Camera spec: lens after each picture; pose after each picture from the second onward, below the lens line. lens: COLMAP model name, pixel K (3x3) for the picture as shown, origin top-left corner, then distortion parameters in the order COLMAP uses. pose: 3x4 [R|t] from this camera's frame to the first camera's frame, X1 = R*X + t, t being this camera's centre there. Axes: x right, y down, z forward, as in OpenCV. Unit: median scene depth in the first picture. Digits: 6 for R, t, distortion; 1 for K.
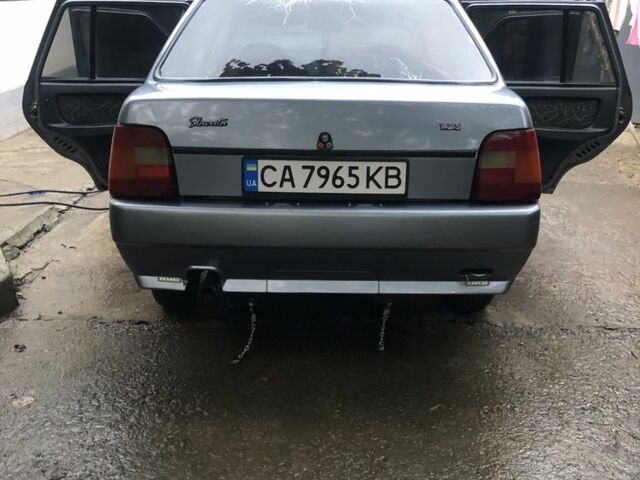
lens RADIAL K [[682.9, 0, 325.4], [0, 682.9, 239.7], [0, 0, 1]] dist [0.114542, -0.313076]
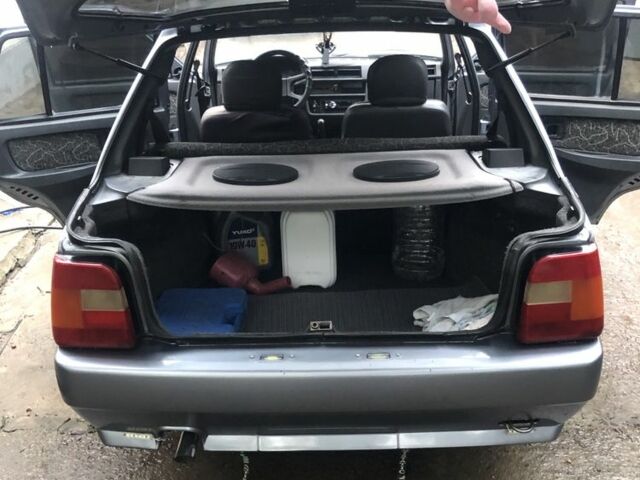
lens RADIAL K [[682.9, 0, 325.4], [0, 682.9, 239.7], [0, 0, 1]] dist [0.114542, -0.313076]
pose [[0.999244, -0.031198, -0.023178, 0.013011], [0.034035, 0.990362, 0.134255, -0.184992], [0.018766, -0.134943, 0.990676, 0.155303]]
